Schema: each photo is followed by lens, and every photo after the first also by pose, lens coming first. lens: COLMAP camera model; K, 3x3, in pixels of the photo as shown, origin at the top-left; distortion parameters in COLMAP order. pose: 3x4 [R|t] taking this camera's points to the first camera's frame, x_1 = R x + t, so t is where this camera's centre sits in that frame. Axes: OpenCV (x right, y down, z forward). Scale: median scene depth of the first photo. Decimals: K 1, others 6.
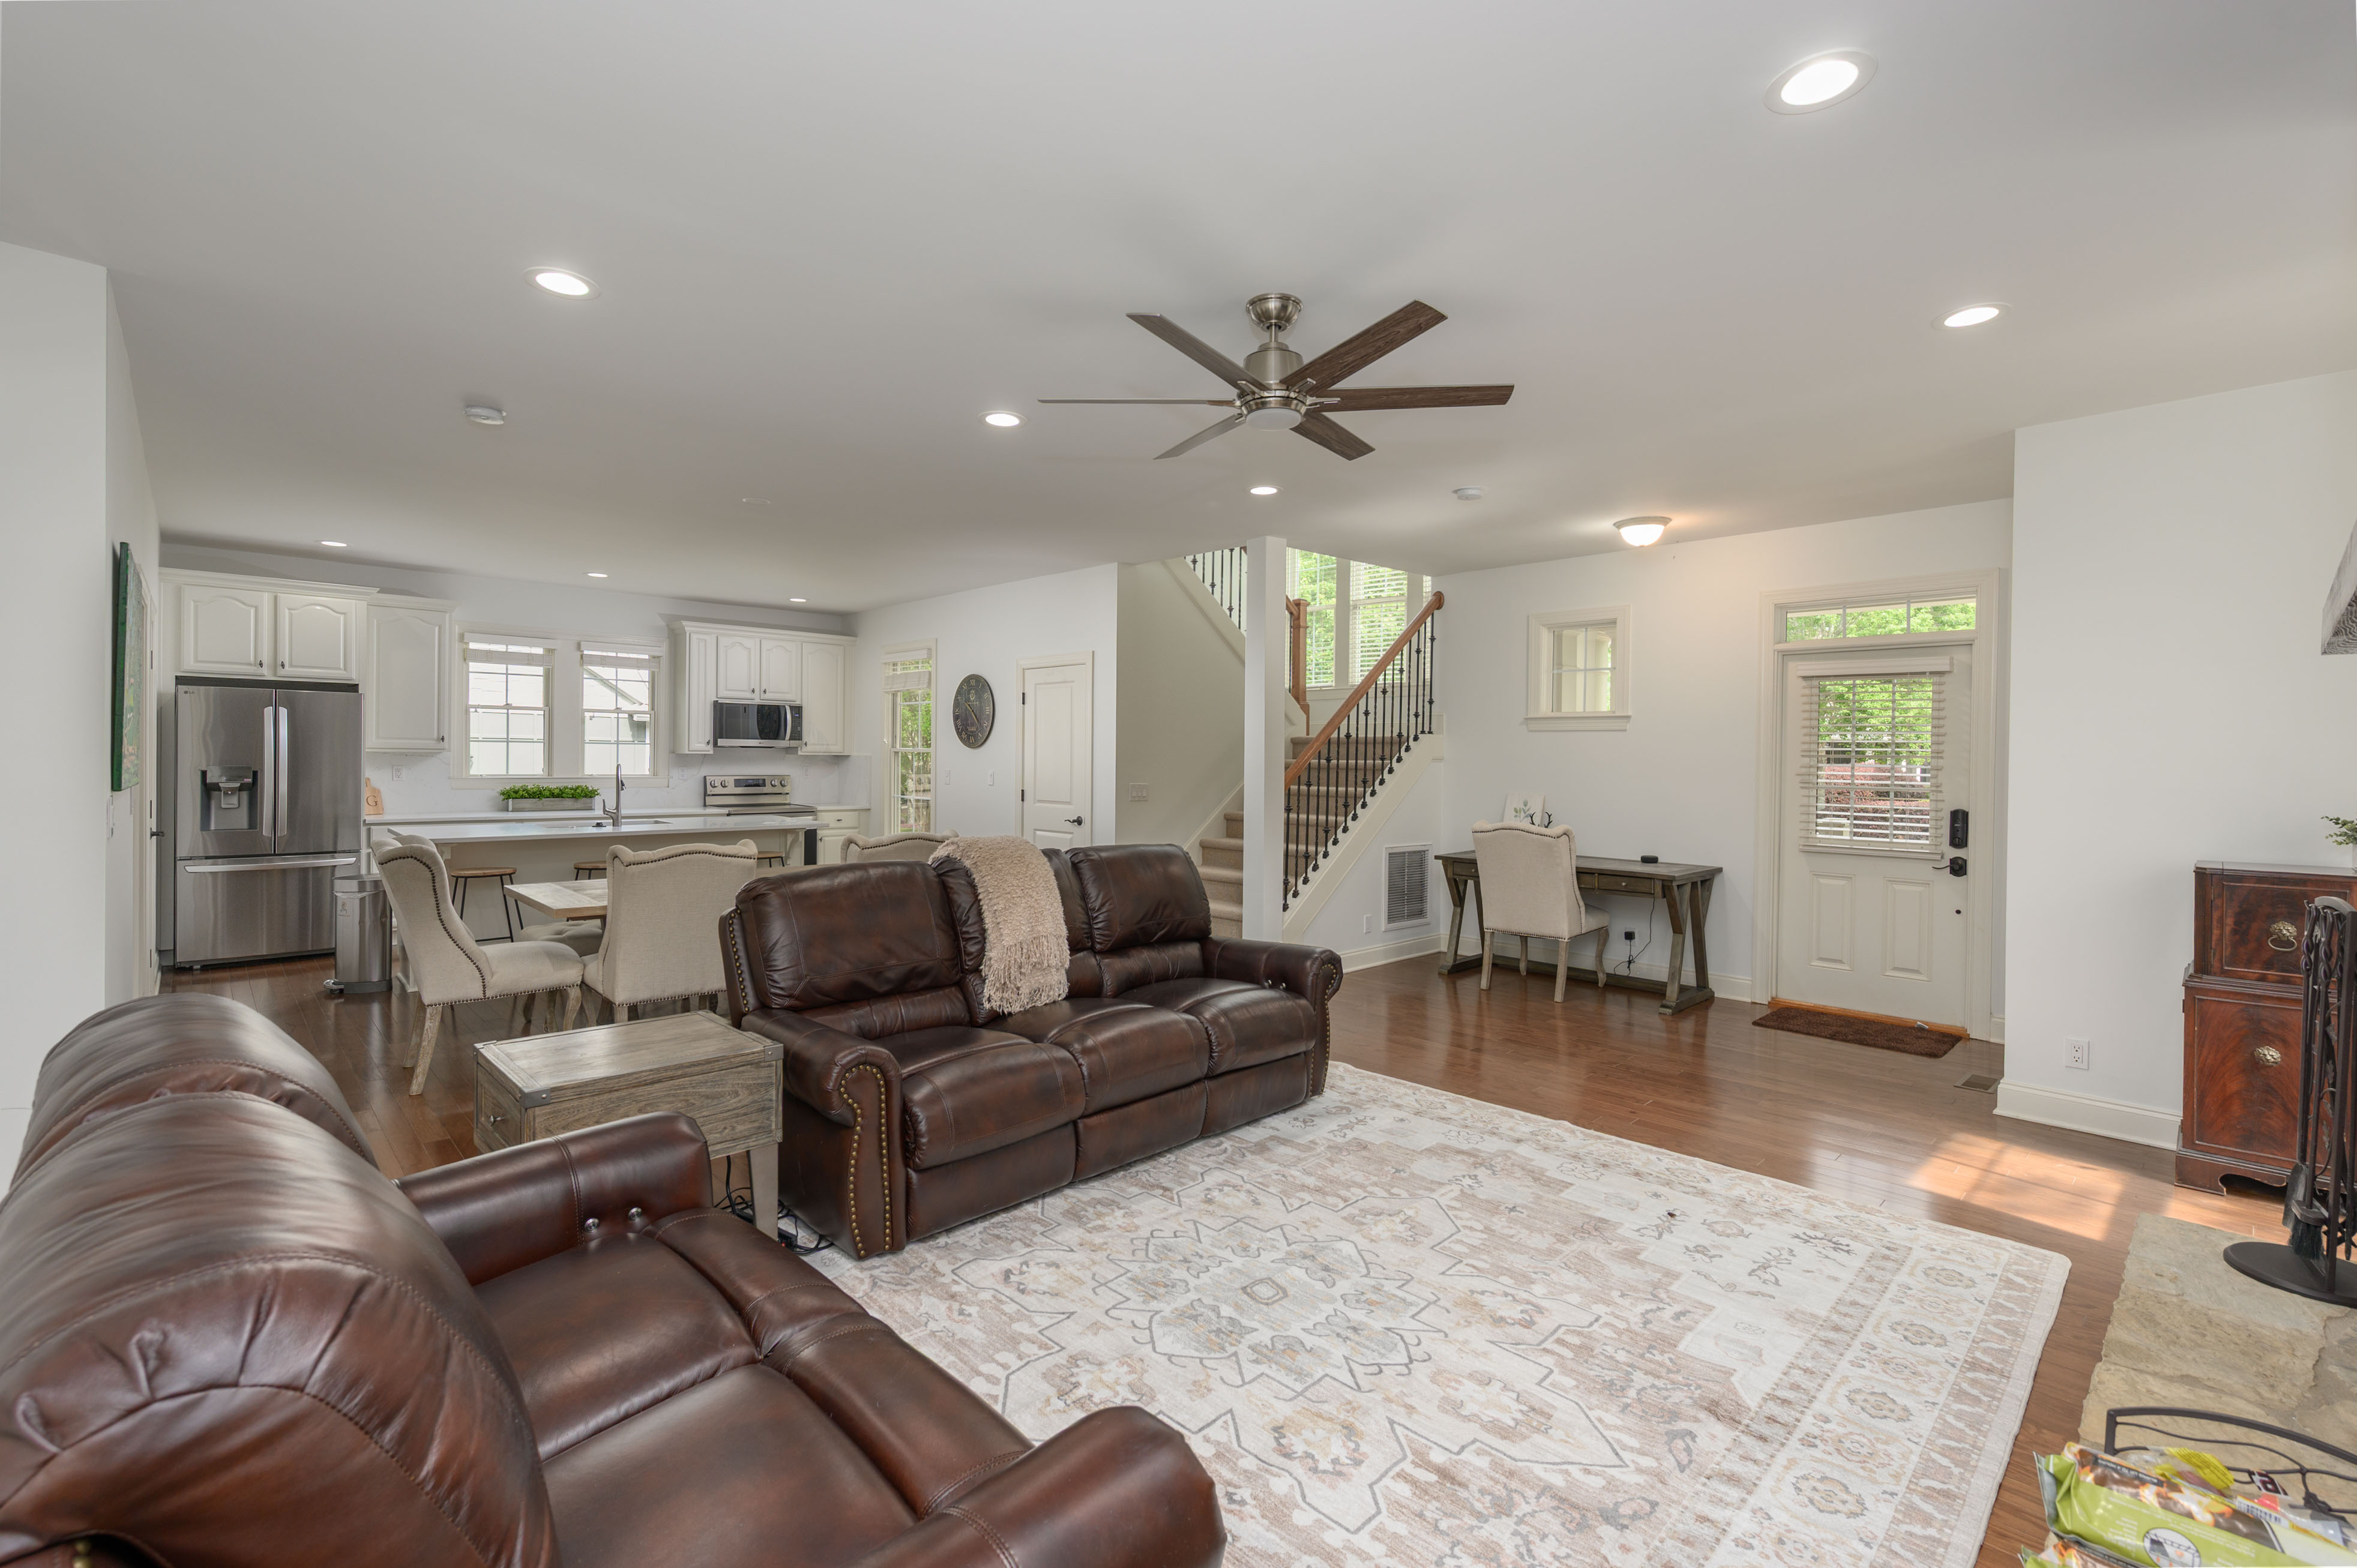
lens RADIAL K [[1035.4, 0, 1183.6], [0, 1035.4, 764.7], [0, 0, 1]] dist [-0.002533, -0.000029]
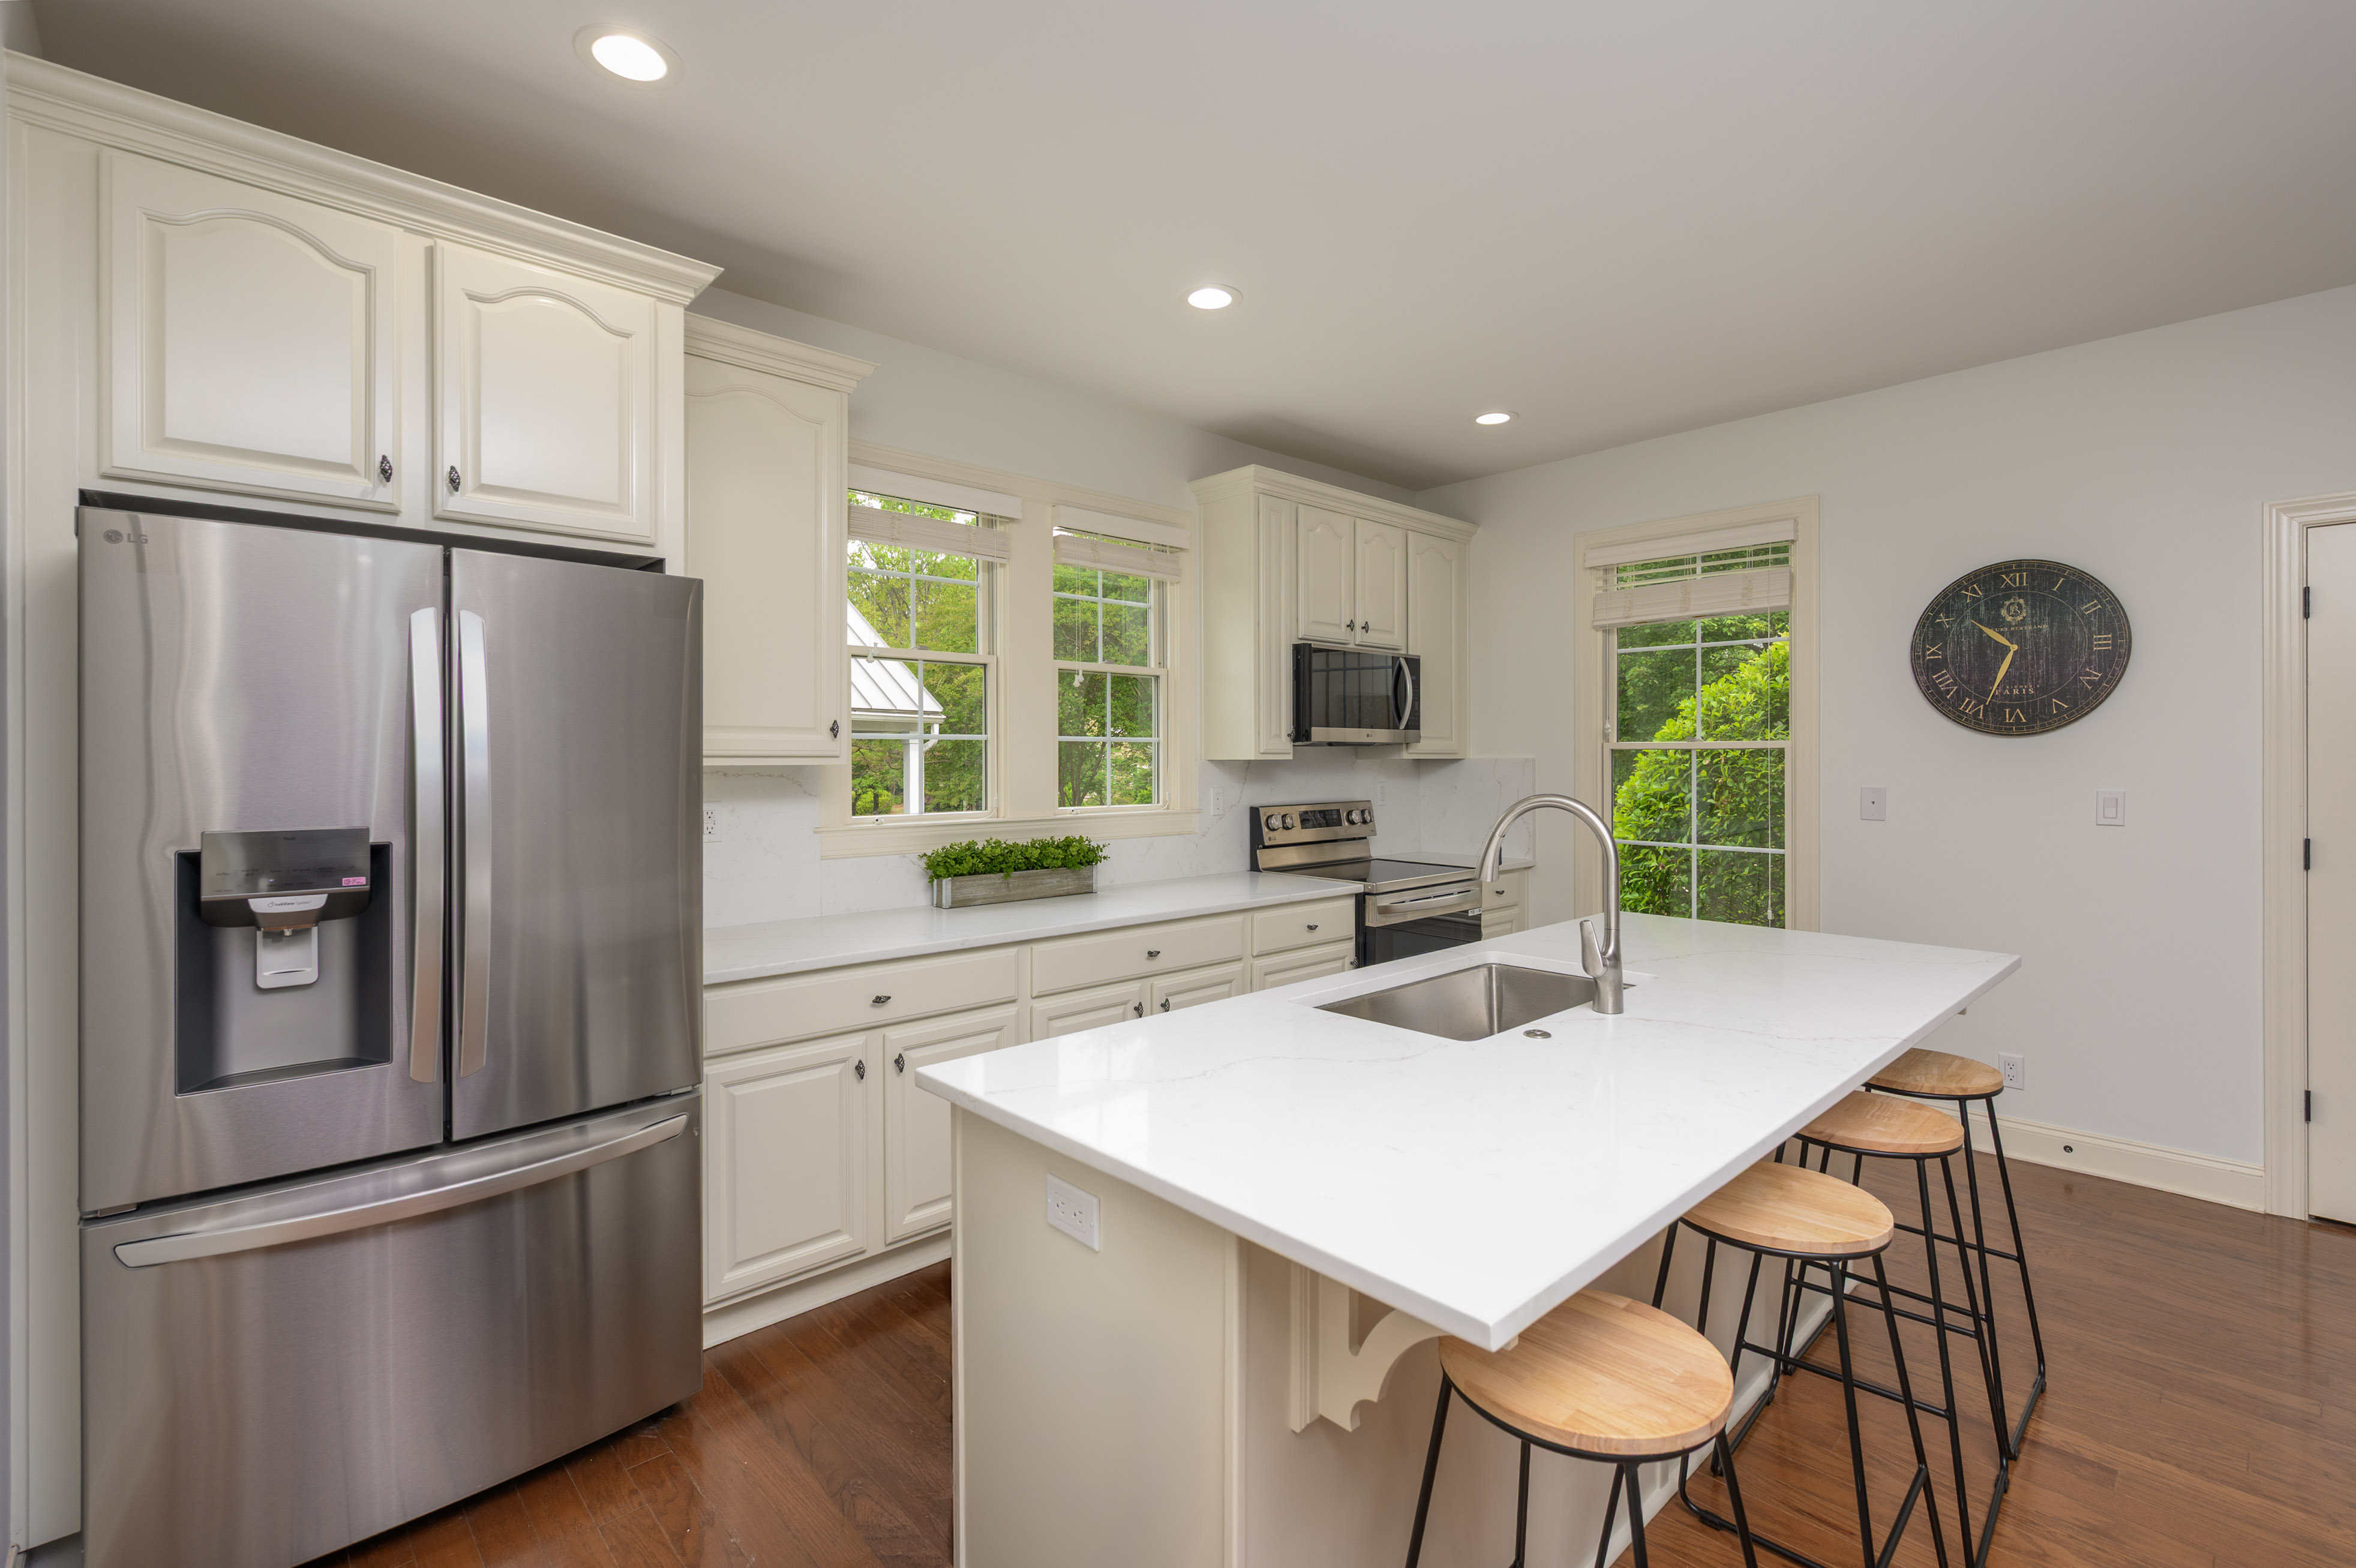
lens RADIAL K [[1061.7, 0, 1193.8], [0, 1061.7, 751.6], [0, 0, 1]] dist [-0.002532, -0.000519]
pose [[0.999872, -0.014726, -0.006323, -1.214410], [0.014645, 0.999813, -0.012636, -0.021251], [0.006507, 0.012542, 0.999900, 1.286719]]
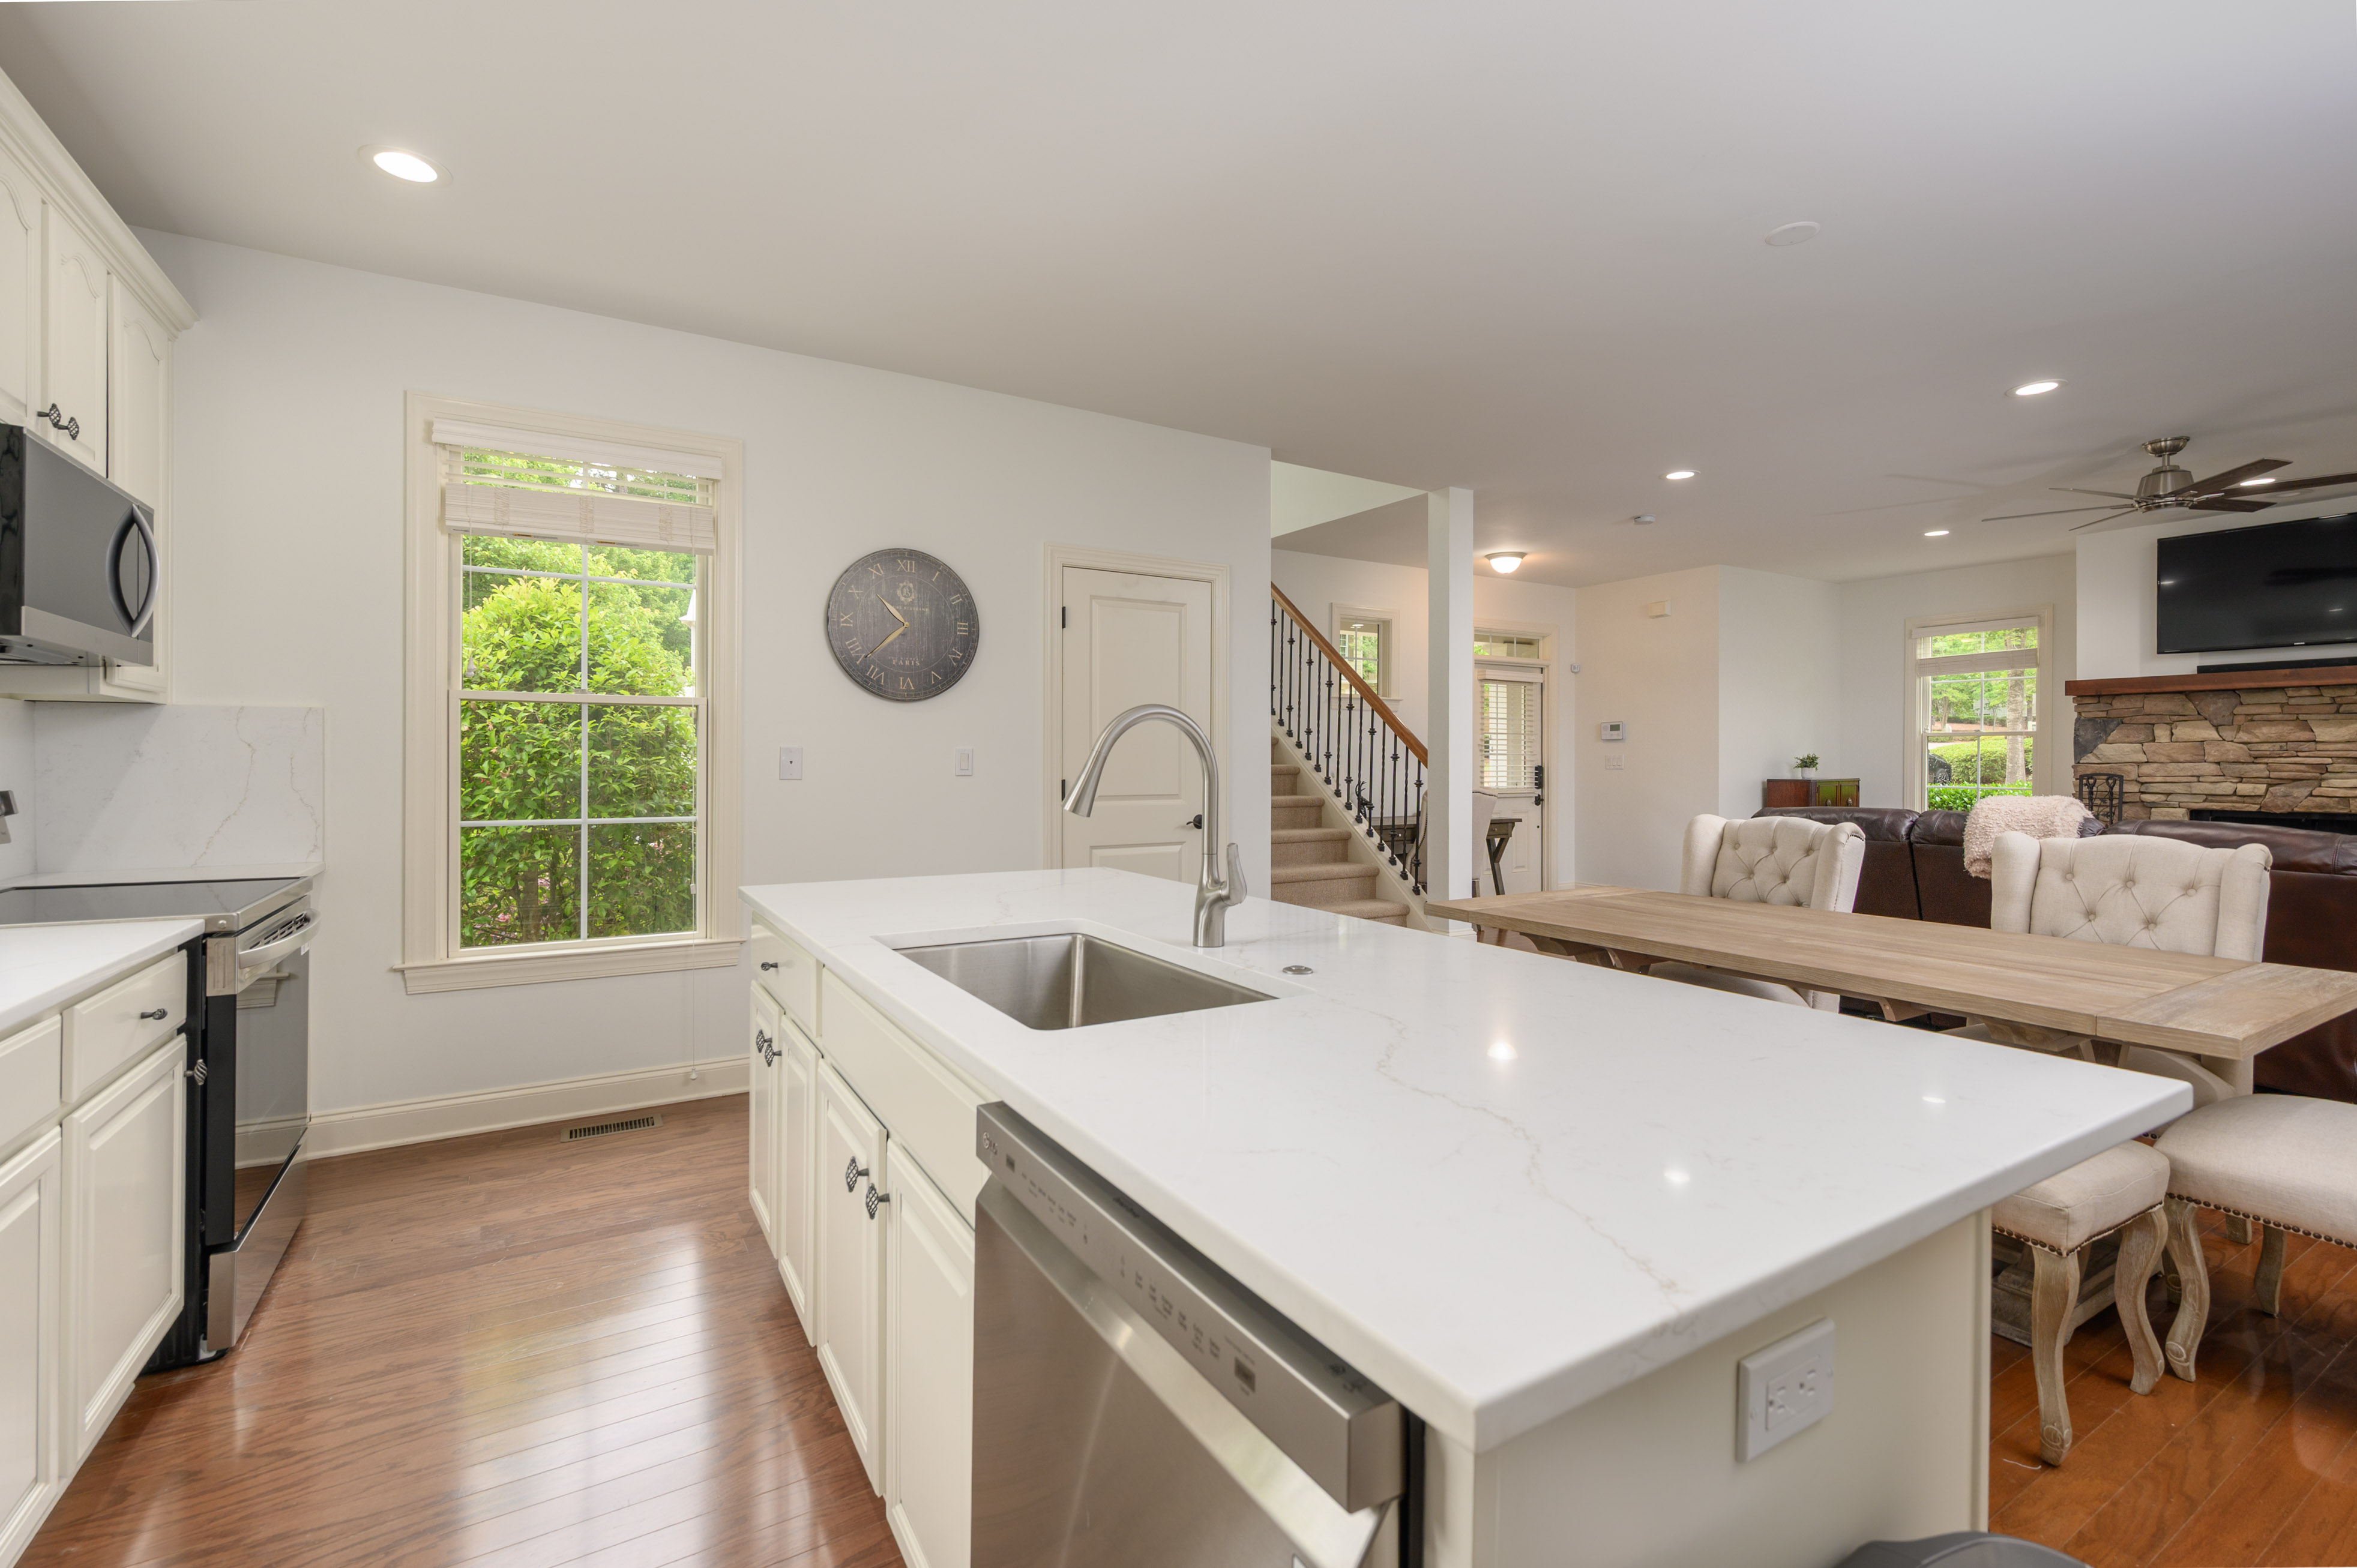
lens RADIAL K [[1035.4, 0, 1183.6], [0, 1035.4, 764.7], [0, 0, 1]] dist [-0.002533, -0.000029]
pose [[0.217674, -0.015981, 0.975891, -1.476387], [0.009119, 0.999856, 0.014339, 0.017988], [-0.975979, 0.005778, 0.217789, 1.740923]]
